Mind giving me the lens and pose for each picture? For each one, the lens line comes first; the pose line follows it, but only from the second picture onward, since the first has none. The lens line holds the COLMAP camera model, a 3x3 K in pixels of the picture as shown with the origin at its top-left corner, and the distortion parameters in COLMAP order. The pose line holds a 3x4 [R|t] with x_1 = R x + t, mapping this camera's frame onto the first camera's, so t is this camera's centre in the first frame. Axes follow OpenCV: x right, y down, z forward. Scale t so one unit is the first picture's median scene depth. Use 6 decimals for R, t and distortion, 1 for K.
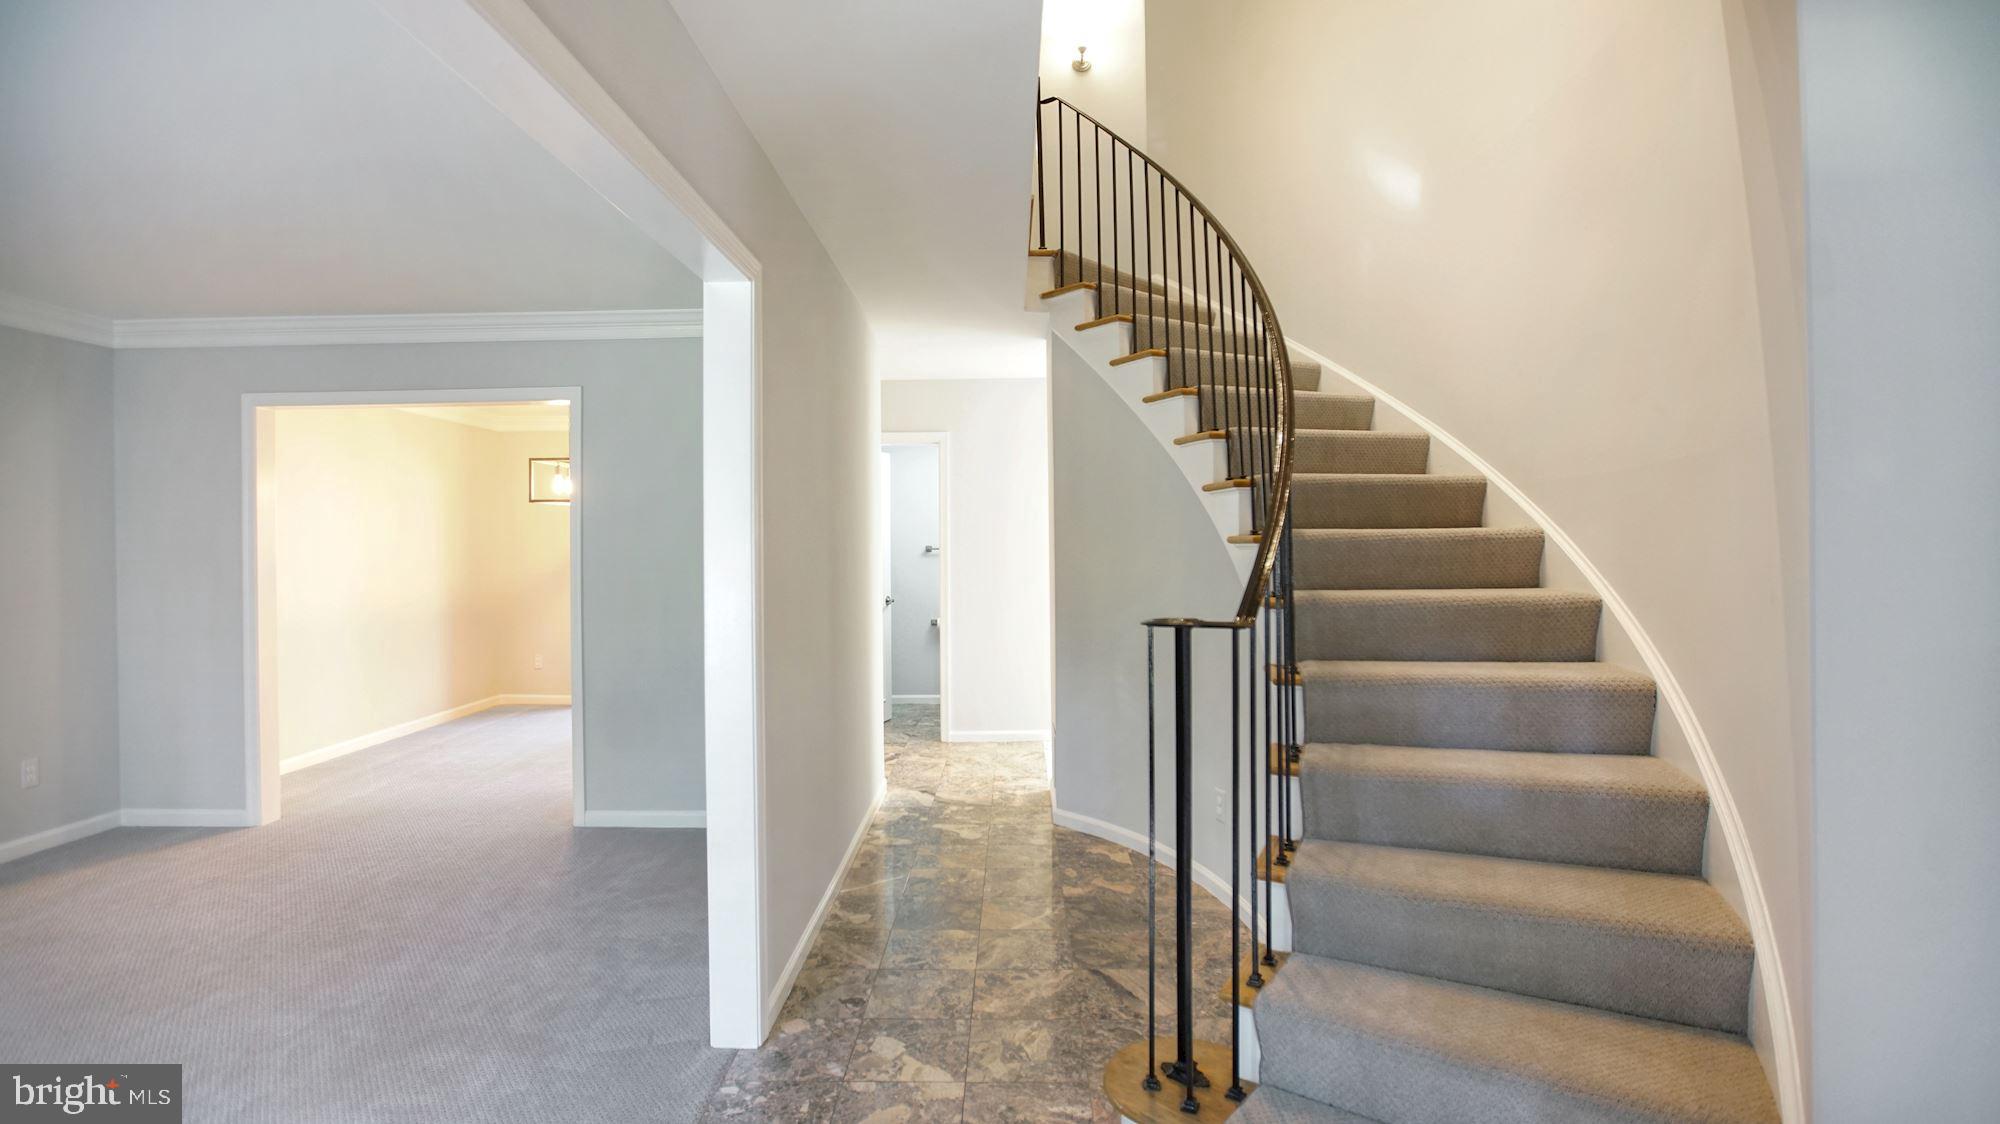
lens RADIAL K [[913.0, 0, 990.2], [0, 913.0, 560.0], [0, 0, 1]] dist [-0.011990, 0.001502]
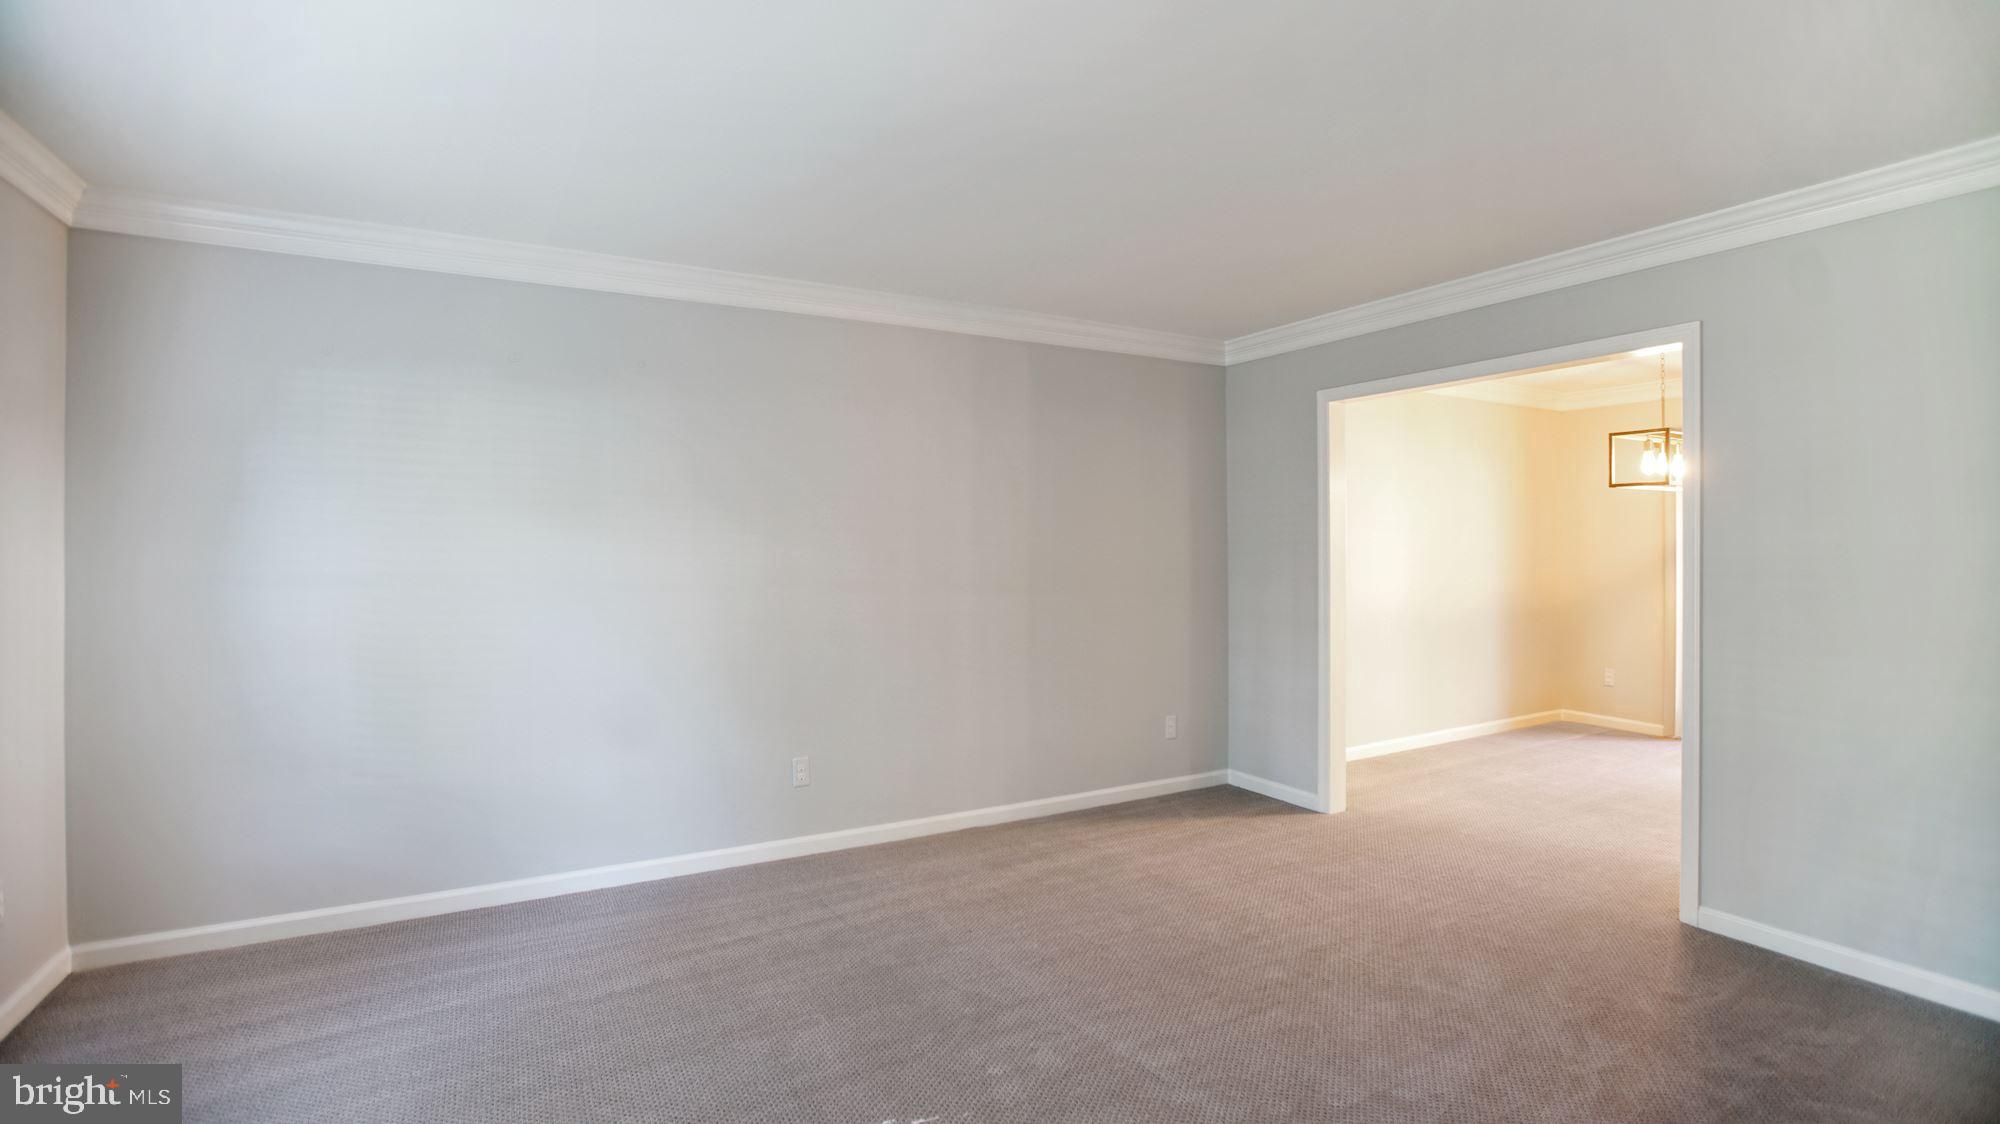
lens RADIAL K [[913.0, 0, 1000.8], [0, 913.0, 544.1], [0, 0, 1]] dist [-0.011990, 0.001502]
pose [[0.509026, 0.001274, -0.860750, -0.113604], [-0.013119, 0.999894, -0.006278, -0.000101], [0.860651, 0.014488, 0.508988, 0.159205]]
